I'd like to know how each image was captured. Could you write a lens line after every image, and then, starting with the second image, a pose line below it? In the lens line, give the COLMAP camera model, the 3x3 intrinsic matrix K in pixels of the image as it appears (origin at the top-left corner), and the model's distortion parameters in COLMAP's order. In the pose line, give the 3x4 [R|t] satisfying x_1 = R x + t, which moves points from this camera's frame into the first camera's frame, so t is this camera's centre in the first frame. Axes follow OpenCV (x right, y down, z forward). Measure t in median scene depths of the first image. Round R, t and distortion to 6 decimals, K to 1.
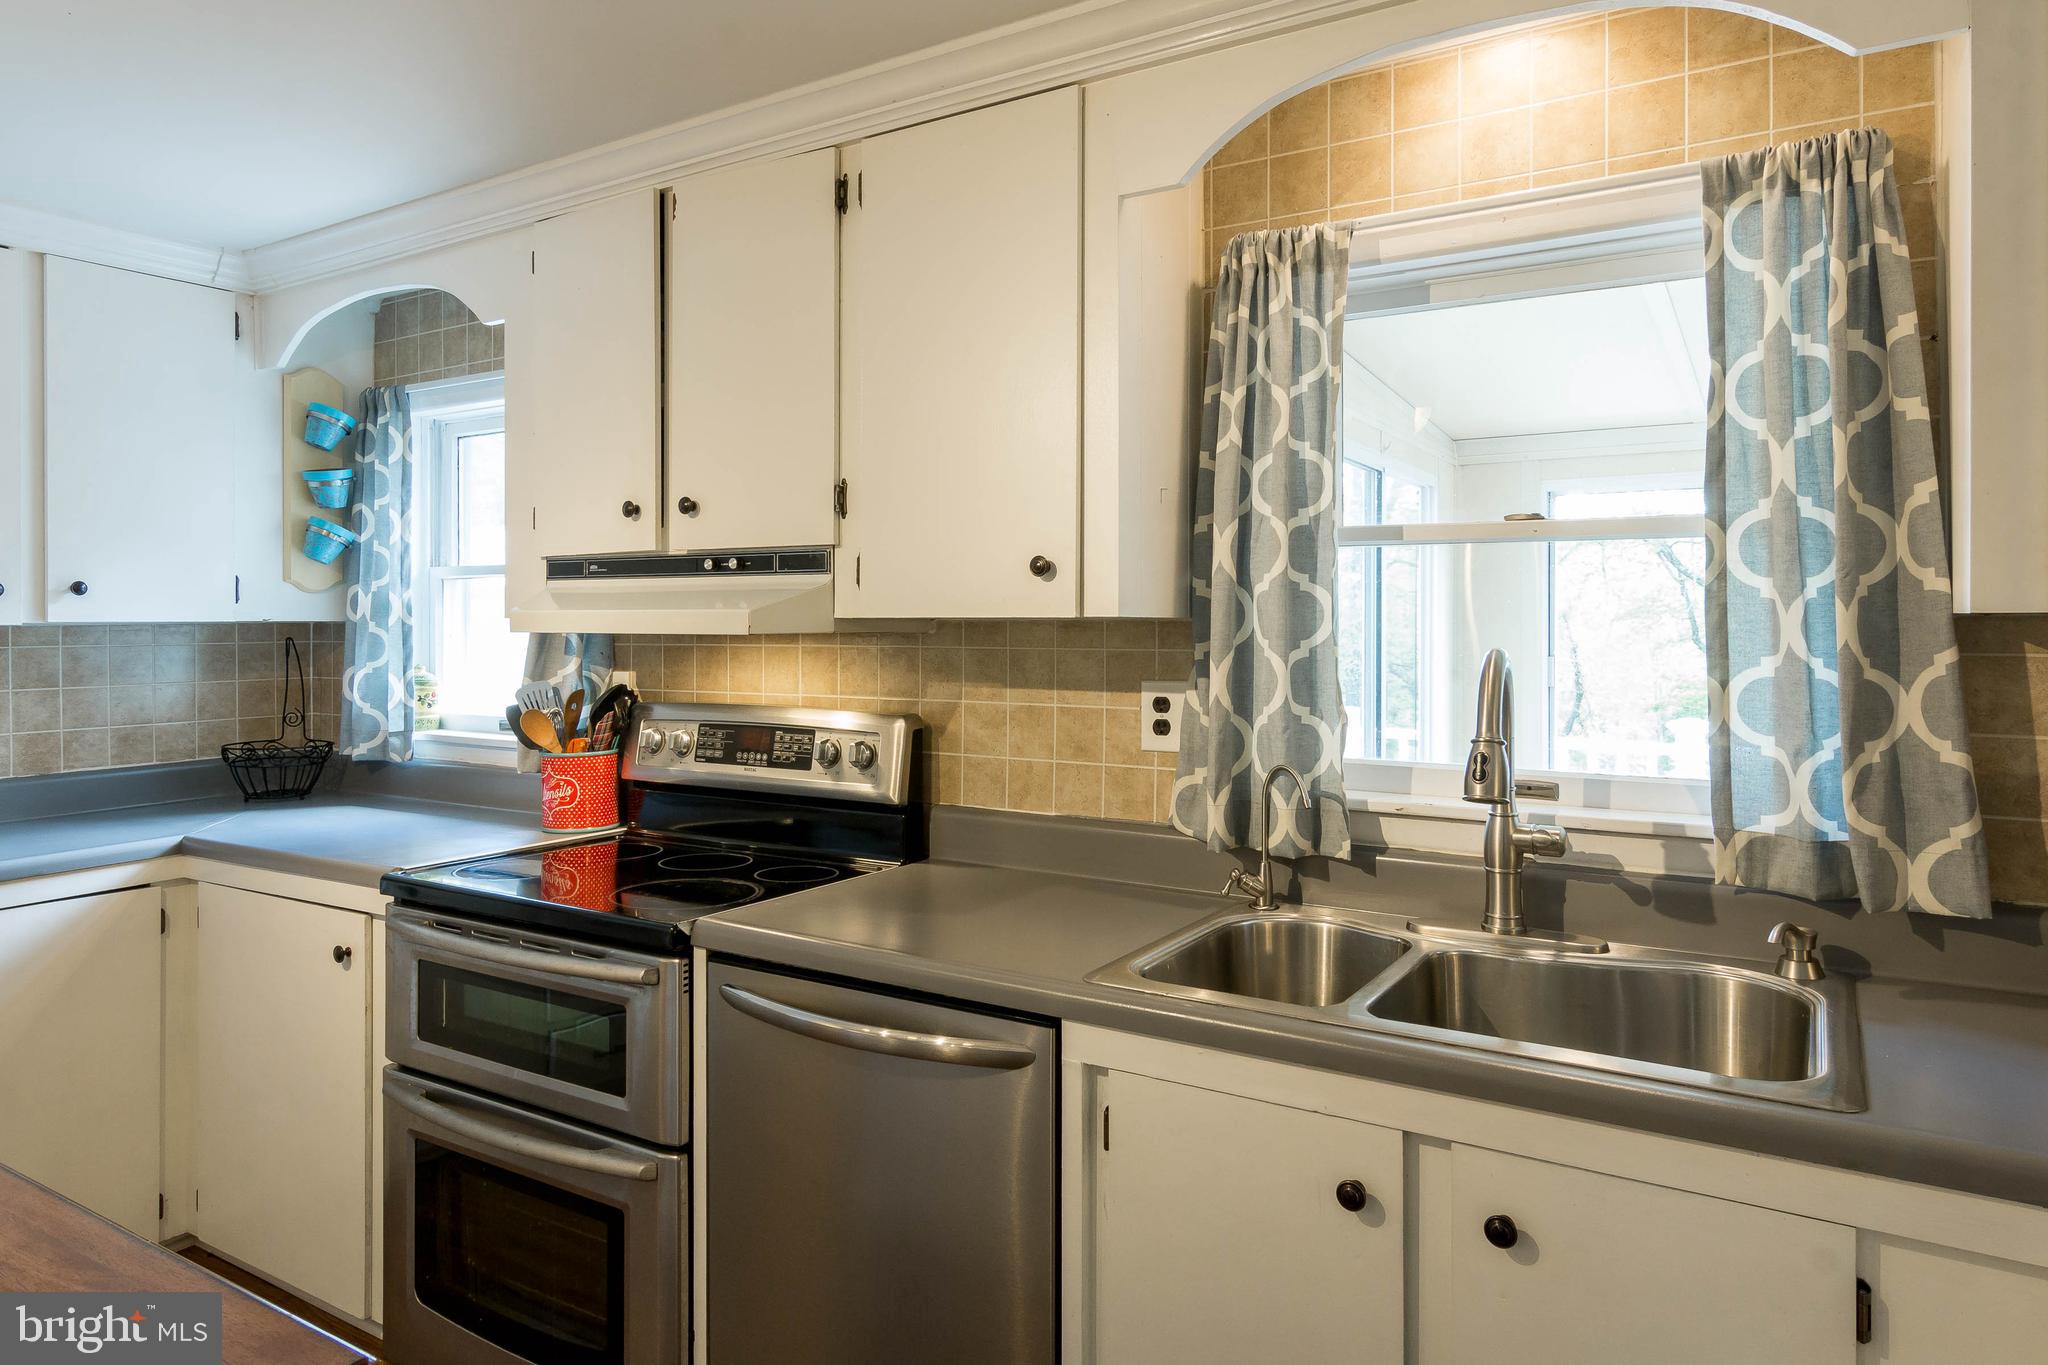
lens RADIAL K [[1260.2, 0, 1017.7], [0, 1260.2, 619.9], [0, 0, 1]] dist [0.004013, -0.005593]
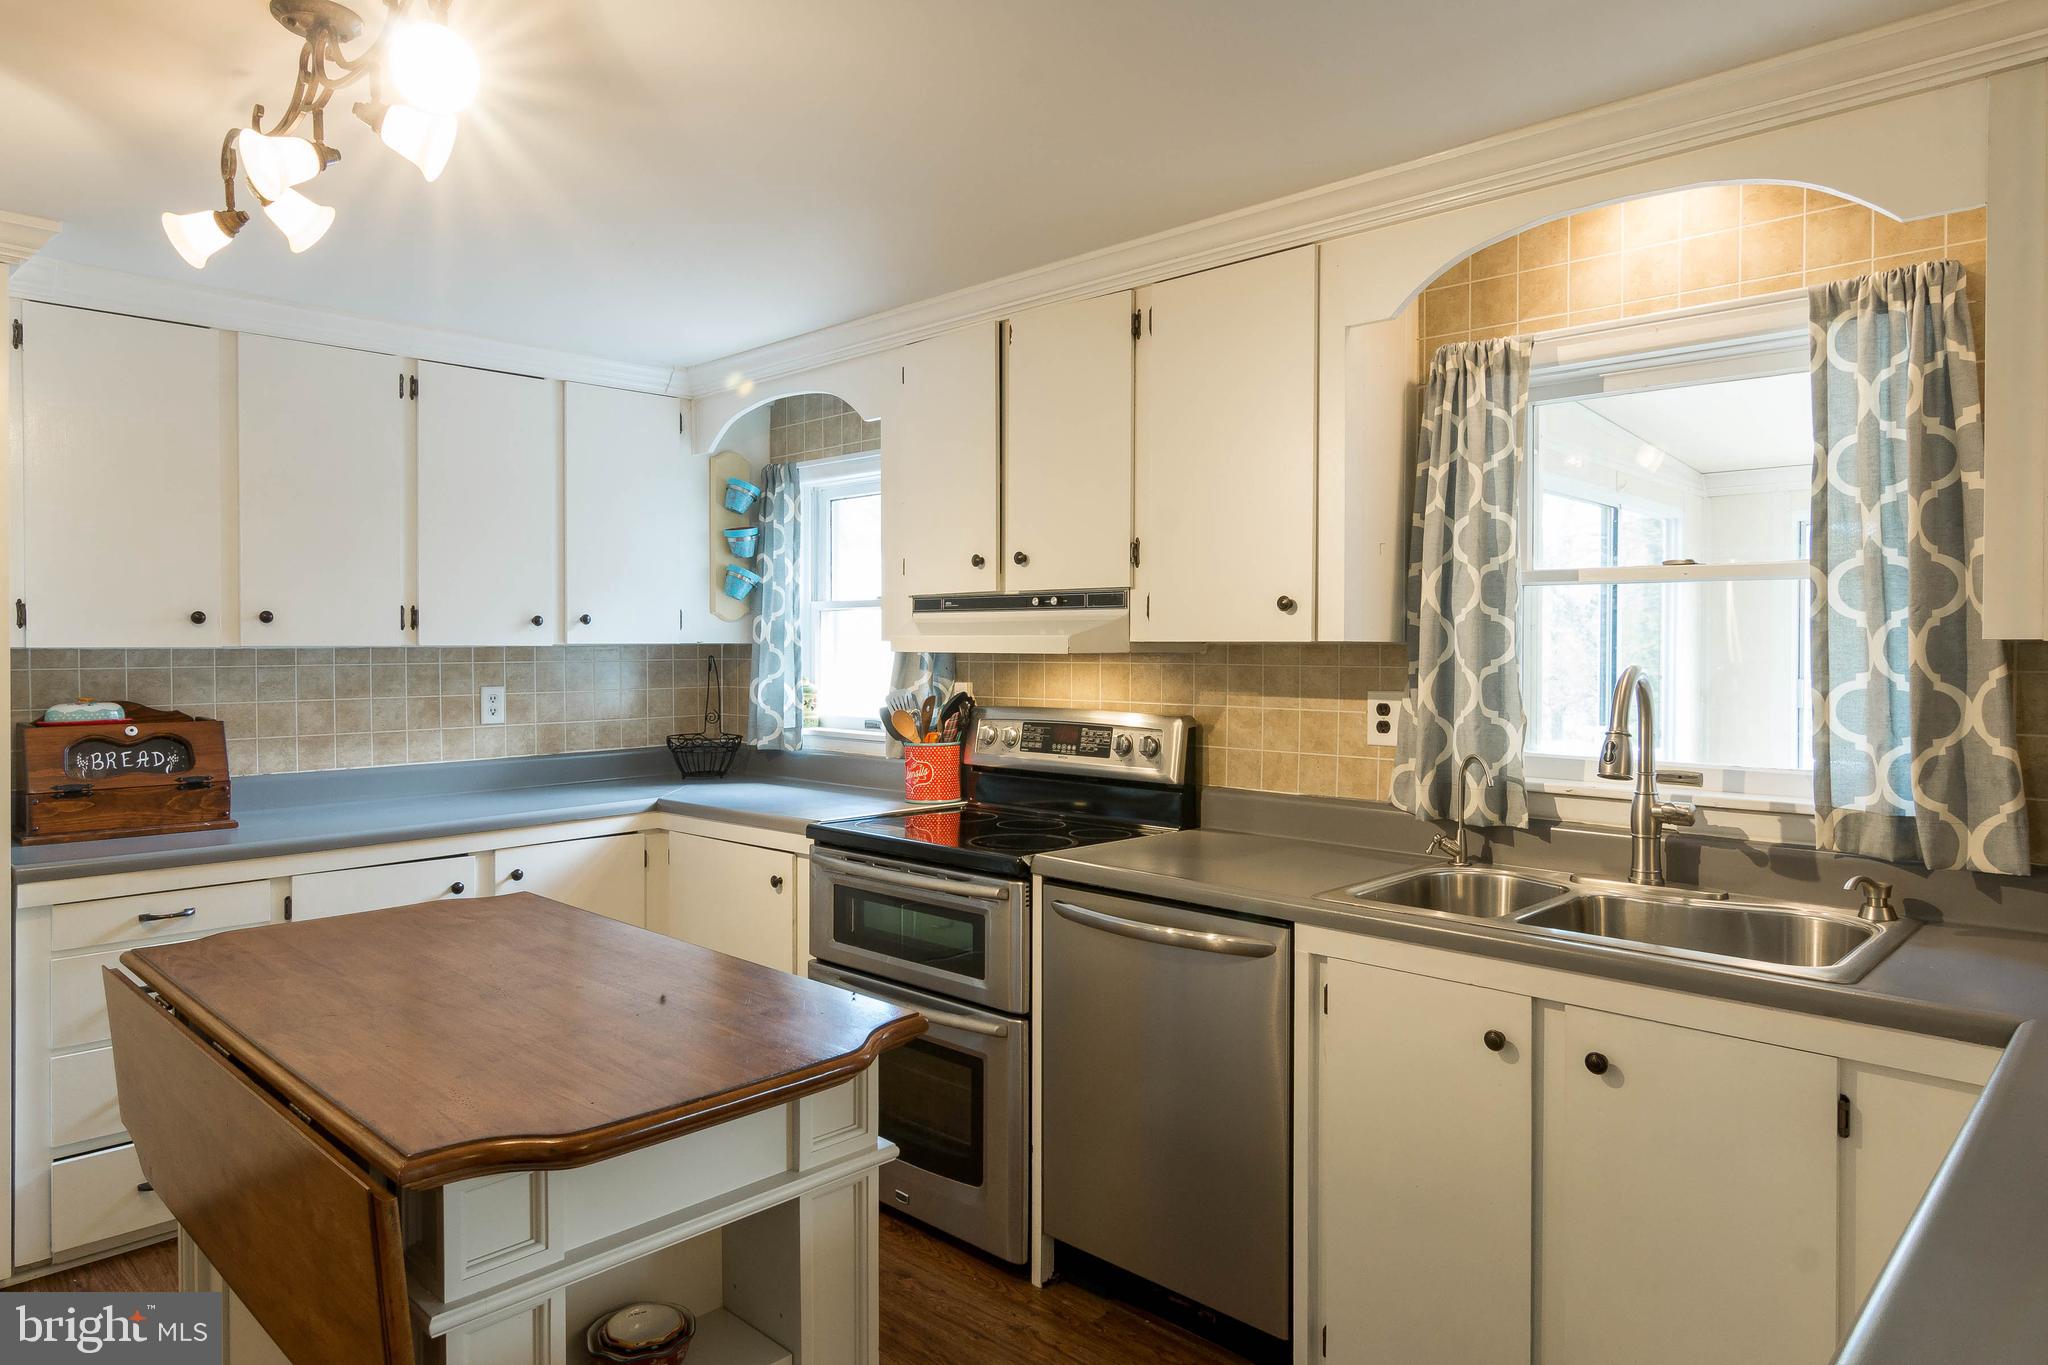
lens RADIAL K [[1260.2, 0, 1015.1], [0, 1260.2, 652.9], [0, 0, 1]] dist [0.004013, -0.005593]
pose [[0.976914, 0.003516, -0.213606, 0.020830], [-0.001884, 0.999967, 0.007845, 0.000253], [0.213626, -0.007262, 0.976888, -0.325368]]
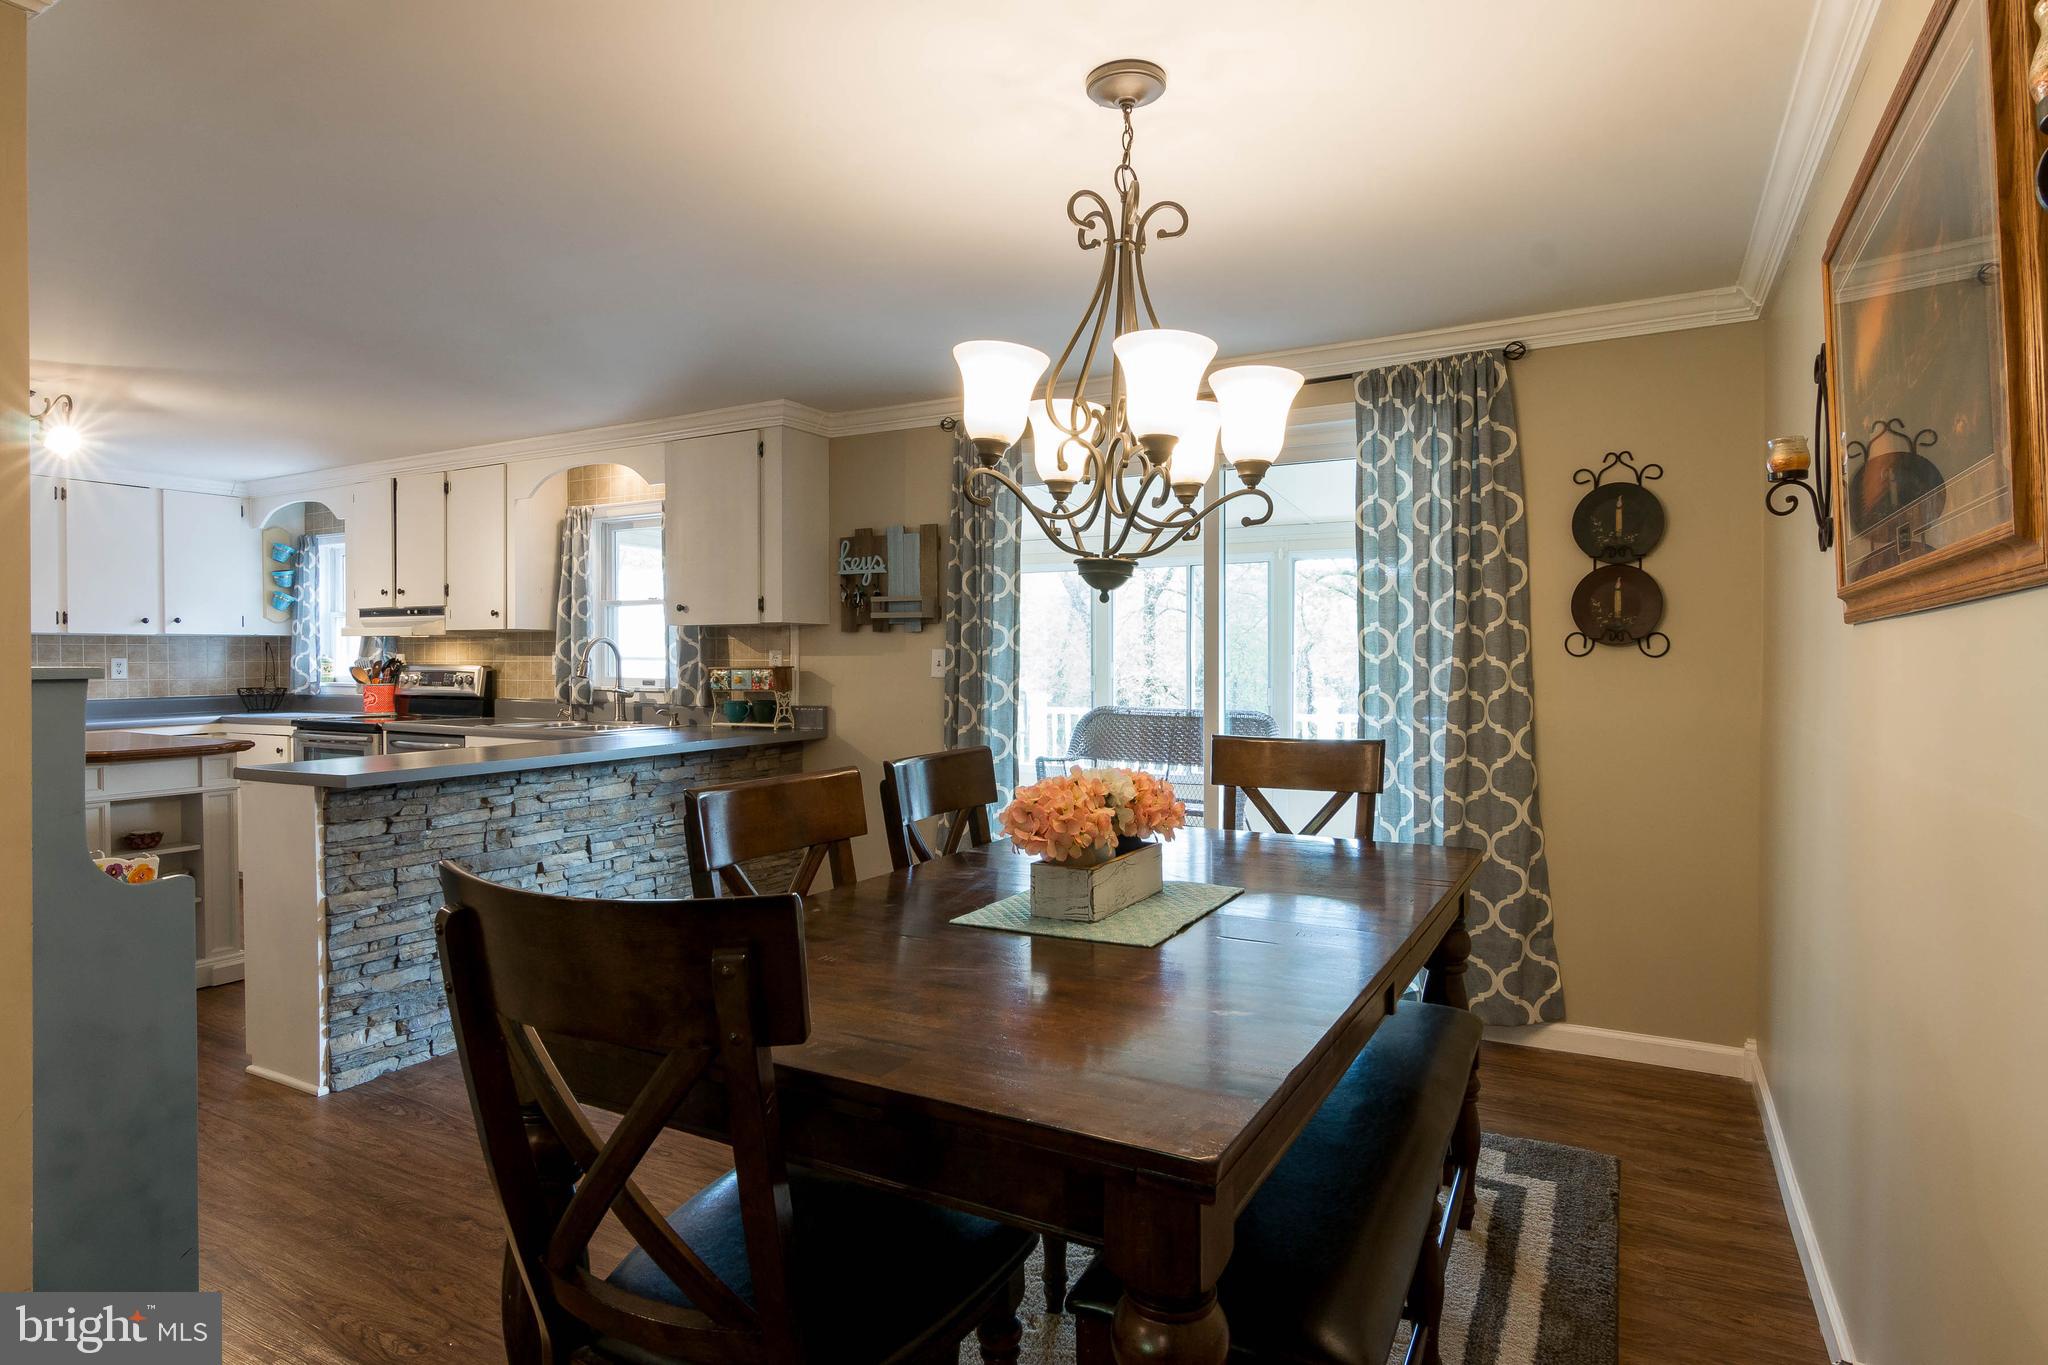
lens RADIAL K [[1105.1, 0, 1005.4], [0, 1105.1, 670.4], [0, 0, 1]] dist [0.003378, 0.002385]
pose [[0.999393, -0.000035, 0.034833, 1.053509], [-0.000405, 0.999920, 0.012641, 0.058187], [-0.034831, -0.012648, 0.999313, -1.610413]]
